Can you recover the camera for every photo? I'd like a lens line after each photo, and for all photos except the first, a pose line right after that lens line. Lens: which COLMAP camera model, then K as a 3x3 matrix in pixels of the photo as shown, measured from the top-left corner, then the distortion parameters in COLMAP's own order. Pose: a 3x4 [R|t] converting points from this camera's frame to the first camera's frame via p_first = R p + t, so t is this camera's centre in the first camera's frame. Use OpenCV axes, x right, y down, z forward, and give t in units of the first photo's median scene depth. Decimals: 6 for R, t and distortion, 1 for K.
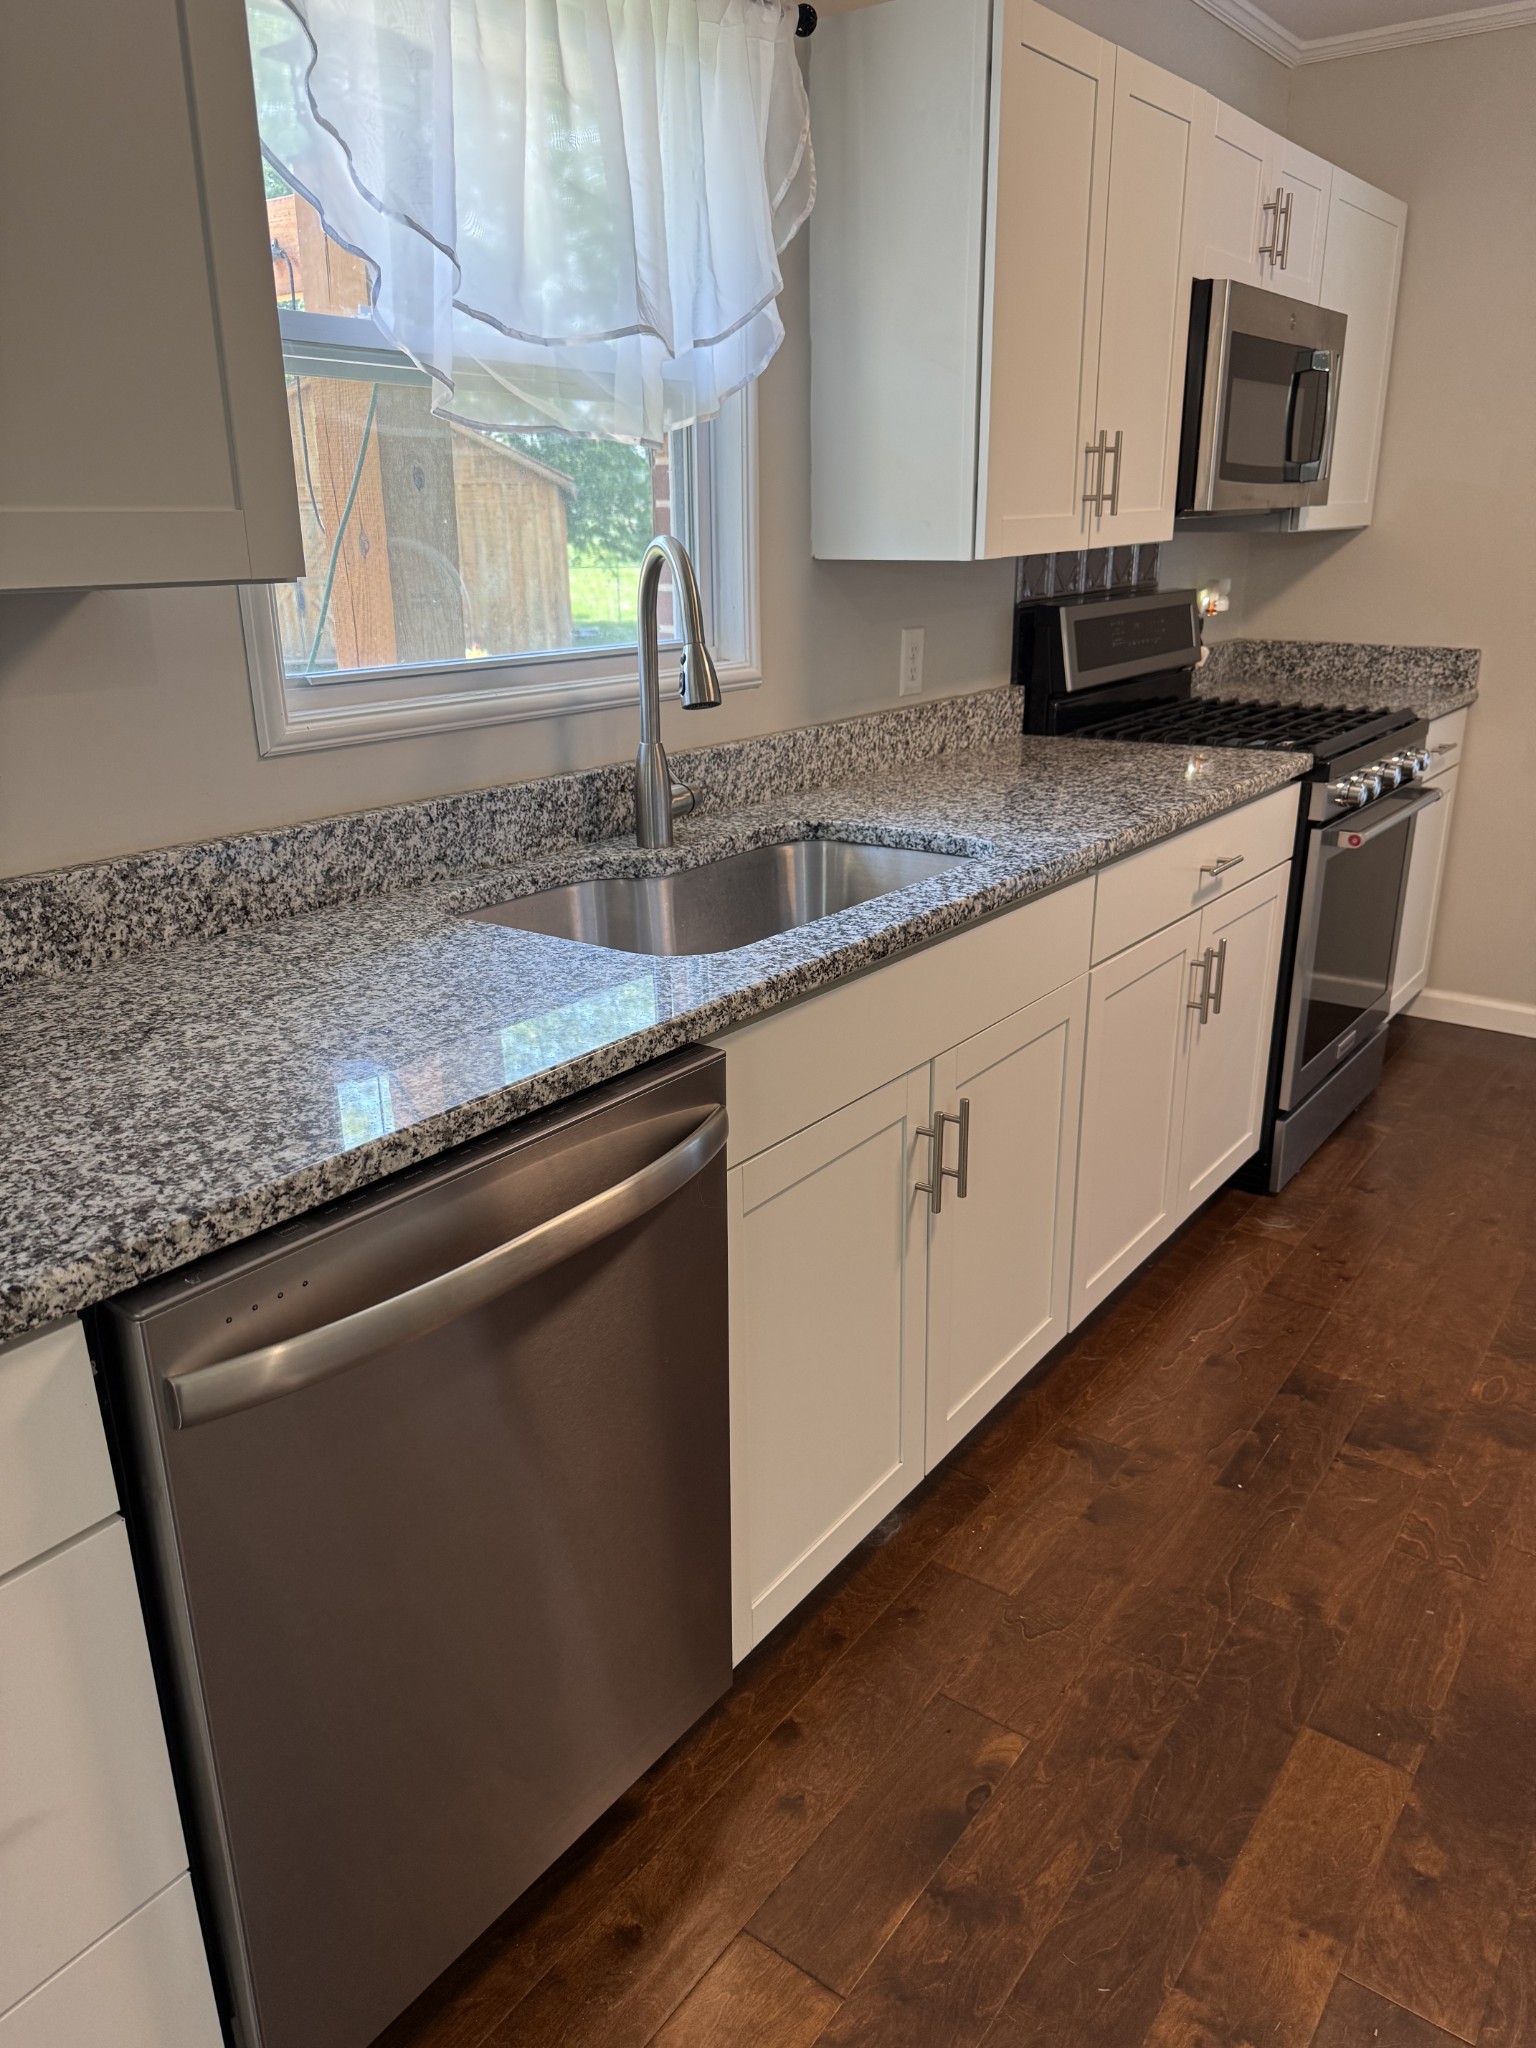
lens RADIAL K [[1442.3, 0, 810.2], [0, 1442.3, 1028.1], [0, 0, 1]] dist [0.154043, -0.231095]
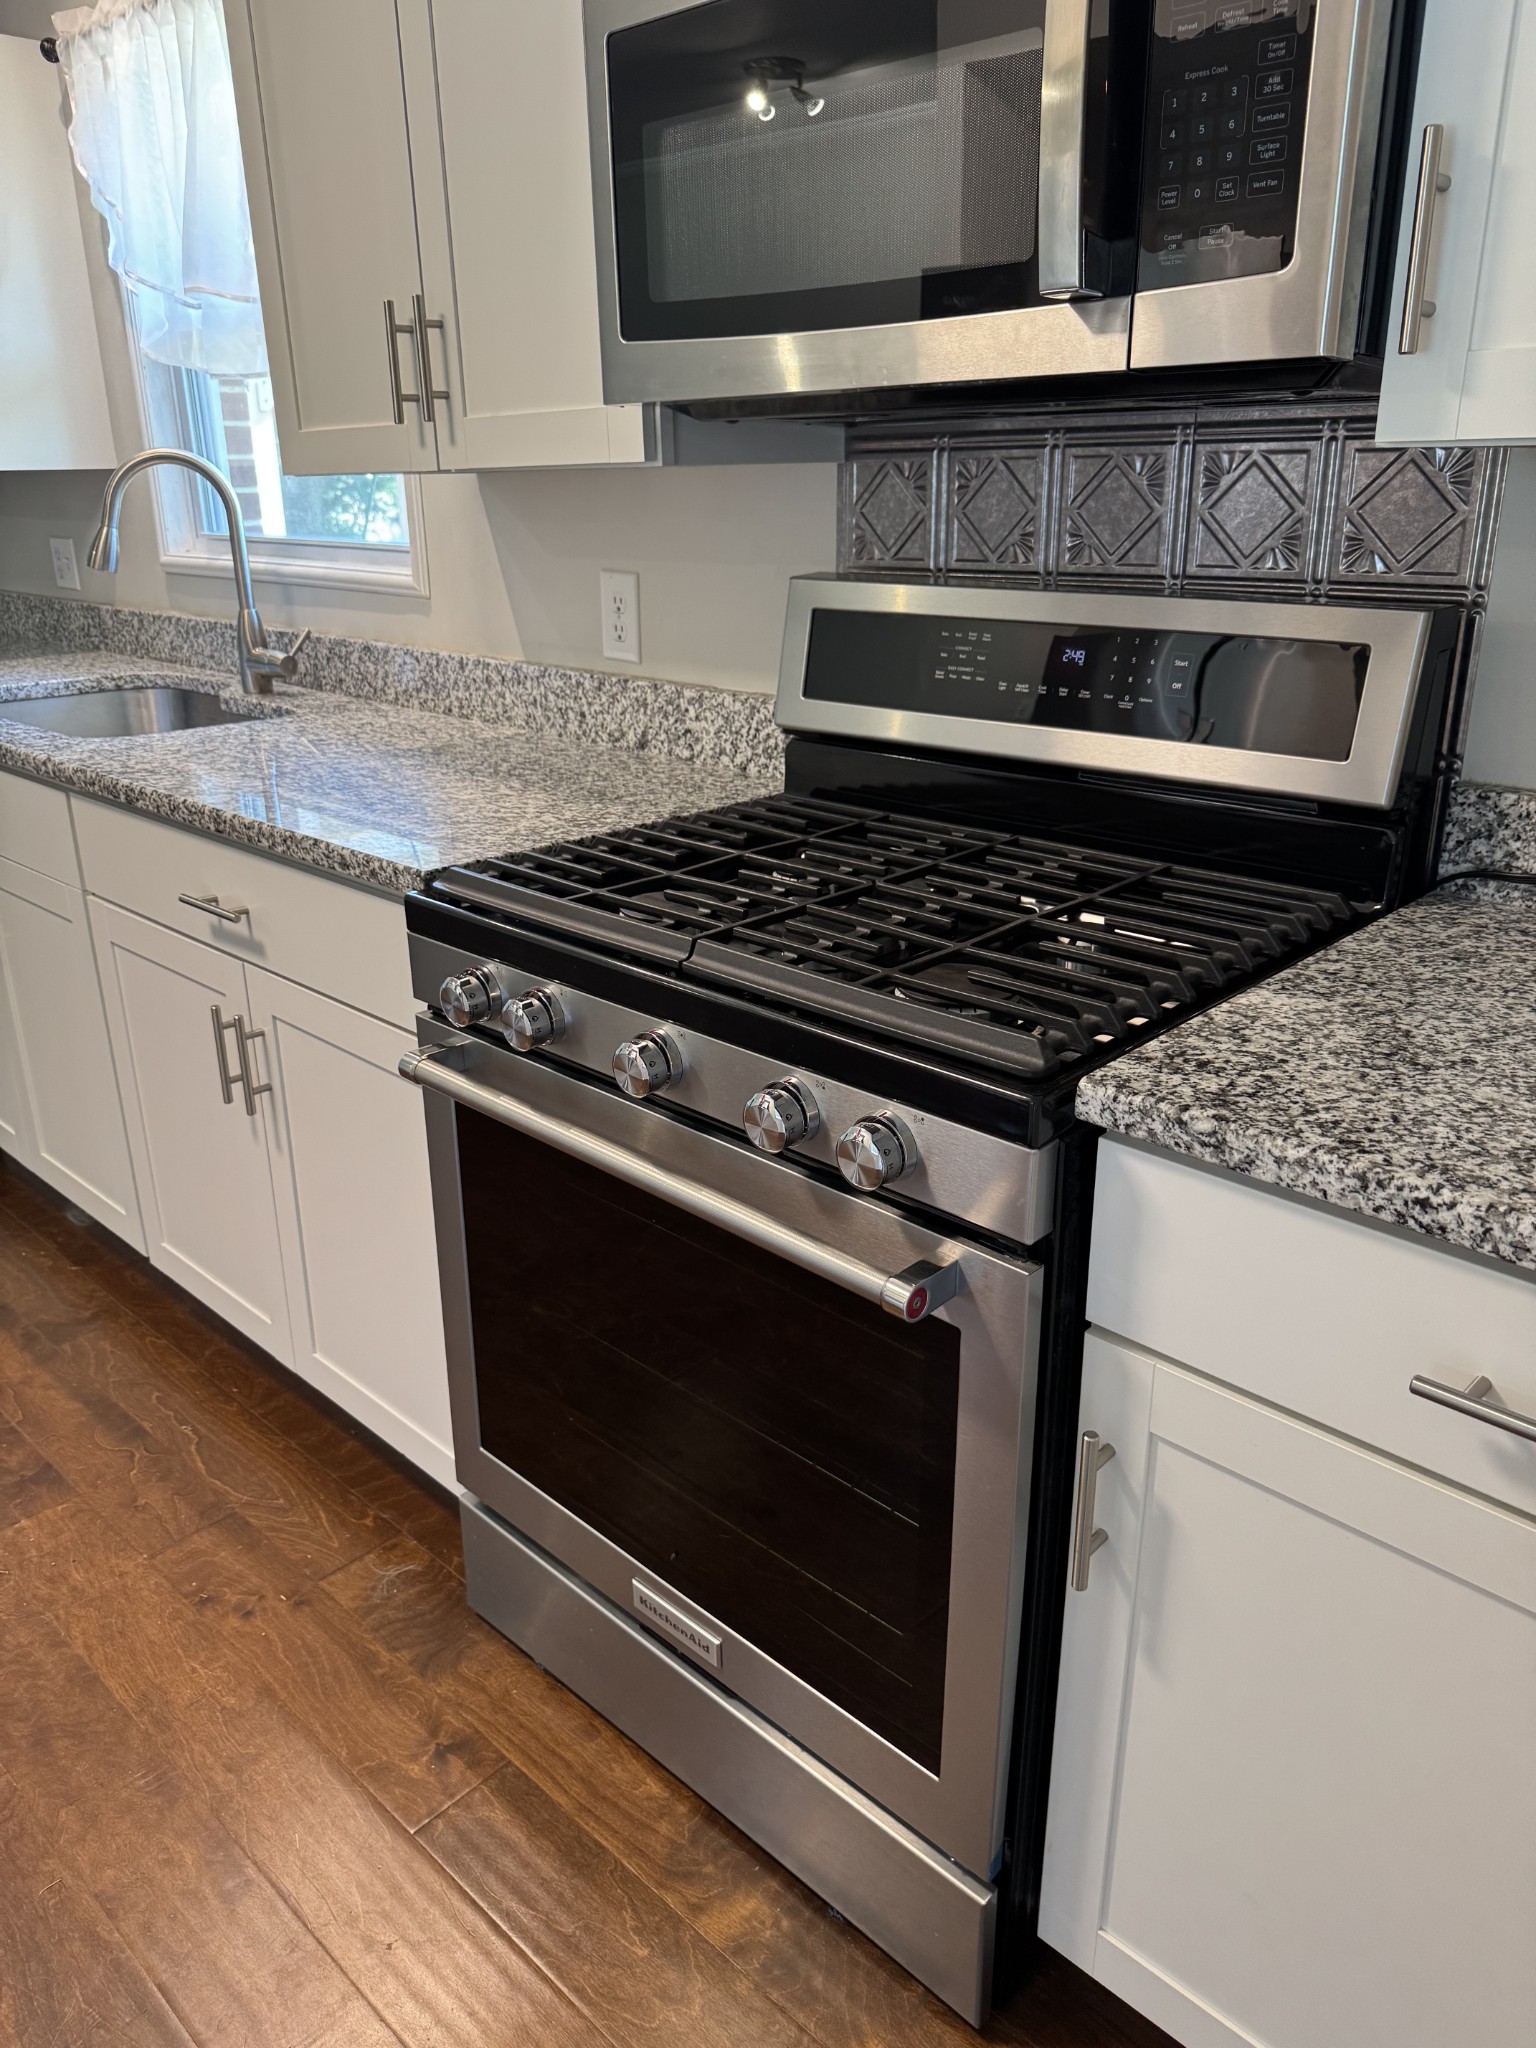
lens RADIAL K [[1490.4, 0, 773.1], [0, 1490.4, 1026.2], [0, 0, 1]] dist [0.062181, -0.160037]
pose [[-0.154428, 0.355570, -0.921804, 1.006403], [-0.320609, 0.864472, 0.387166, -0.465847], [0.934538, 0.355328, -0.019499, 1.373309]]
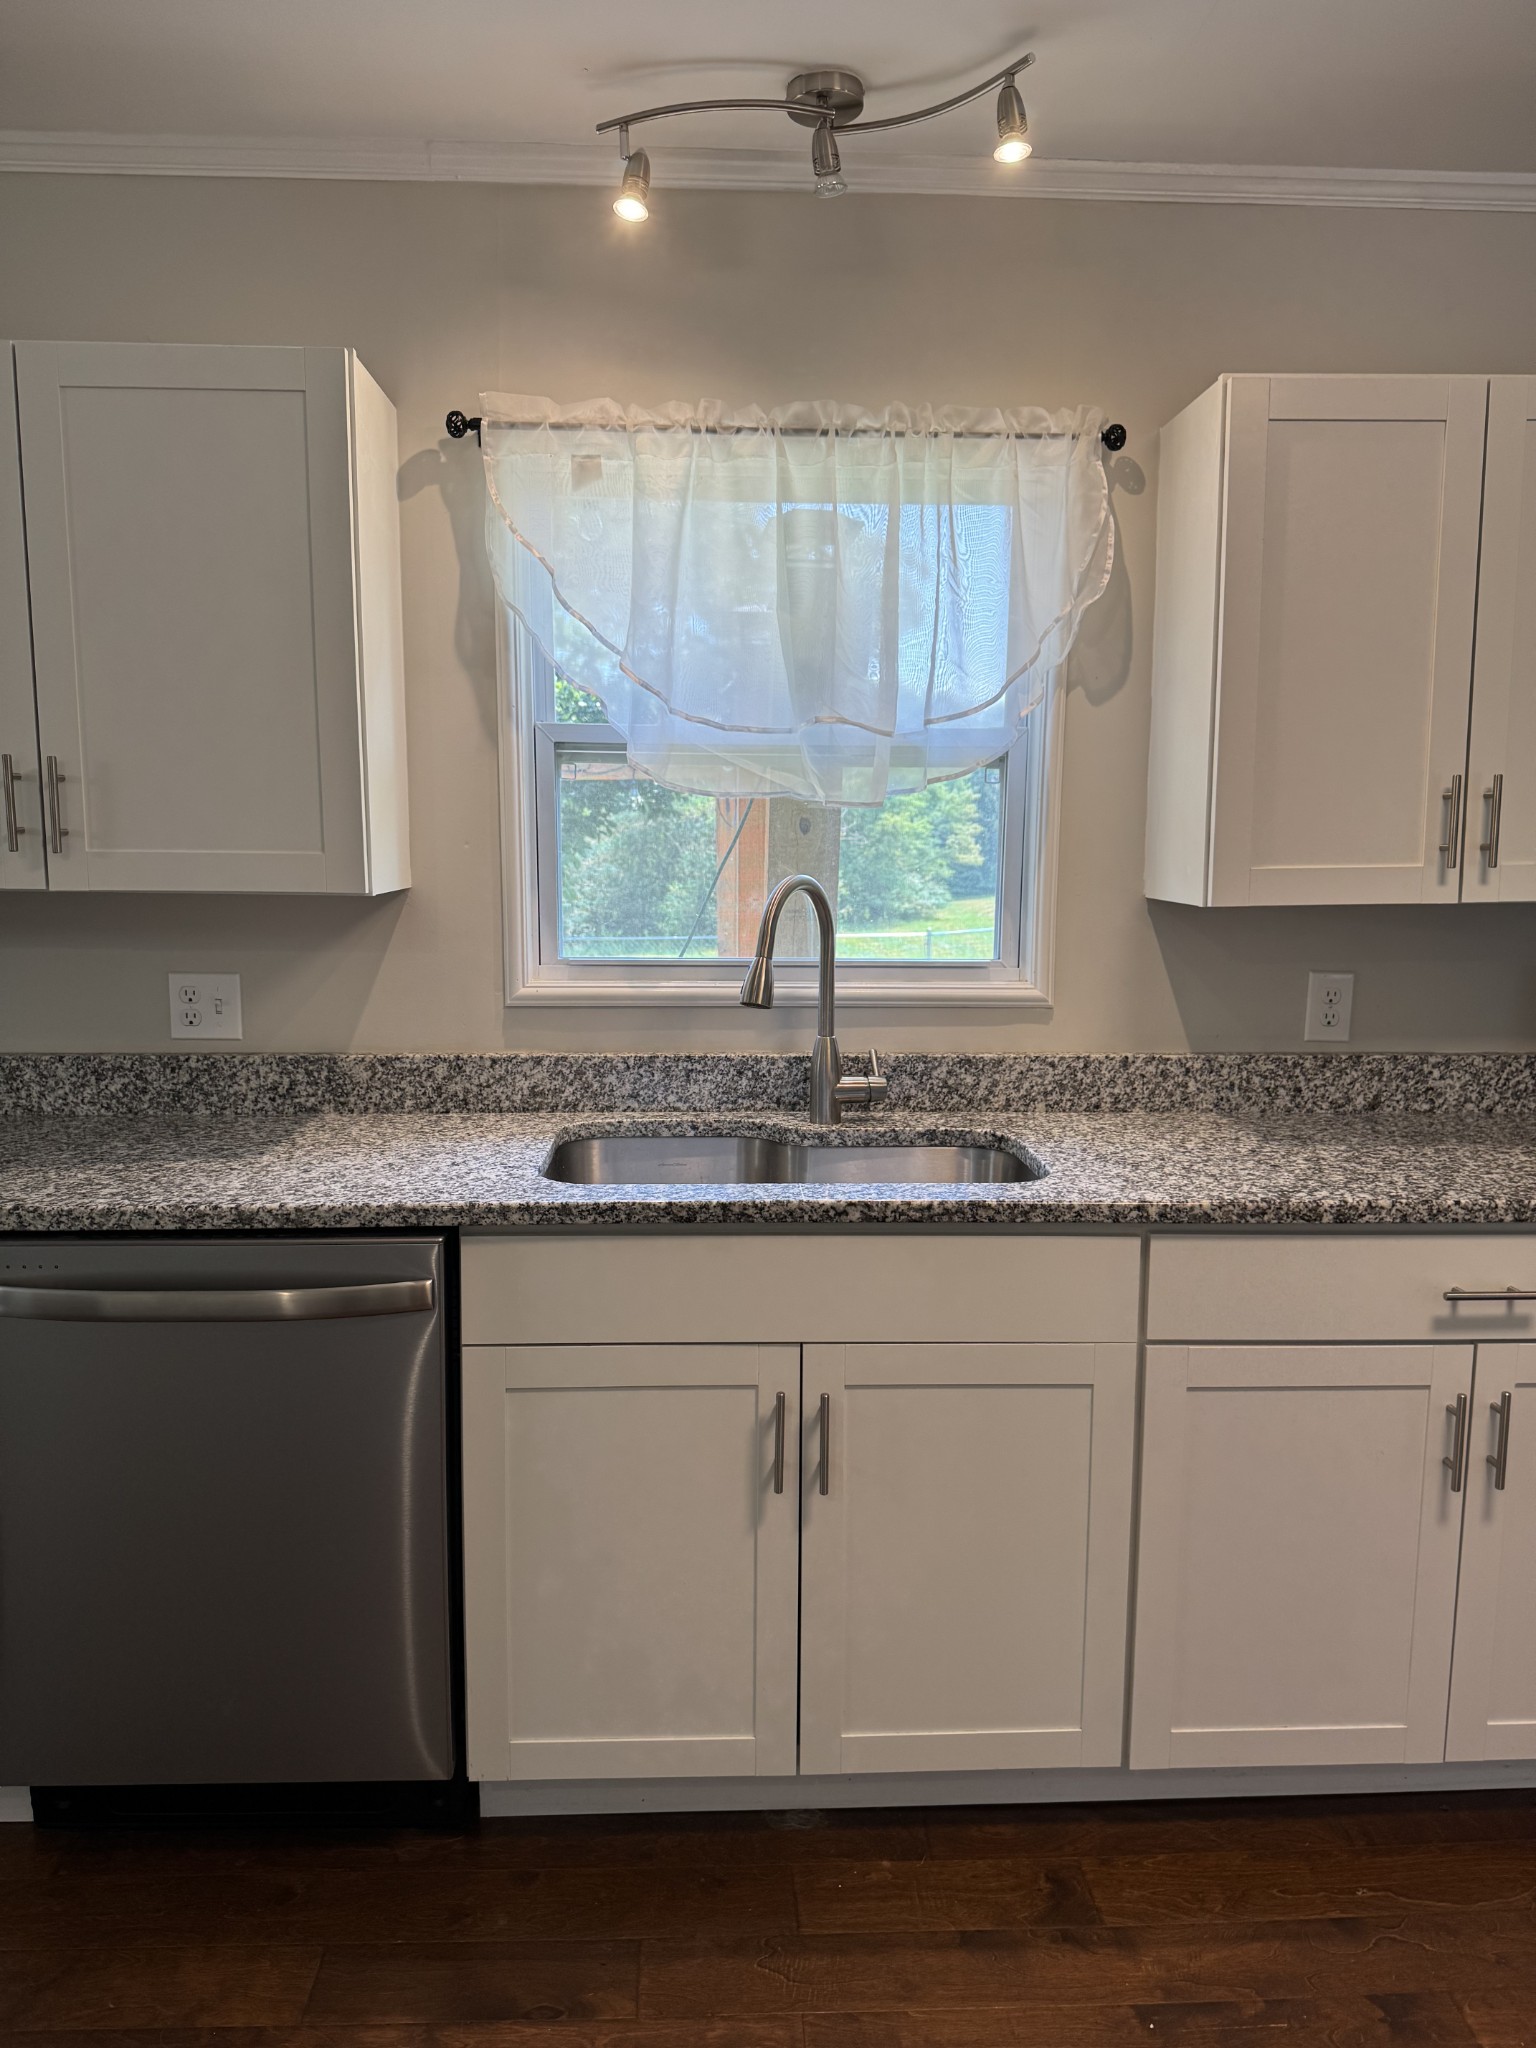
lens RADIAL K [[1425.7, 0, 765.5], [0, 1425.7, 1019.8], [0, 0, 1]] dist [0.157529, -0.328575]
pose [[0.612388, 0.112513, -0.782510, 0.668369], [-0.270390, 0.959935, -0.073582, -0.095222], [0.742880, 0.256644, 0.618275, 0.205389]]
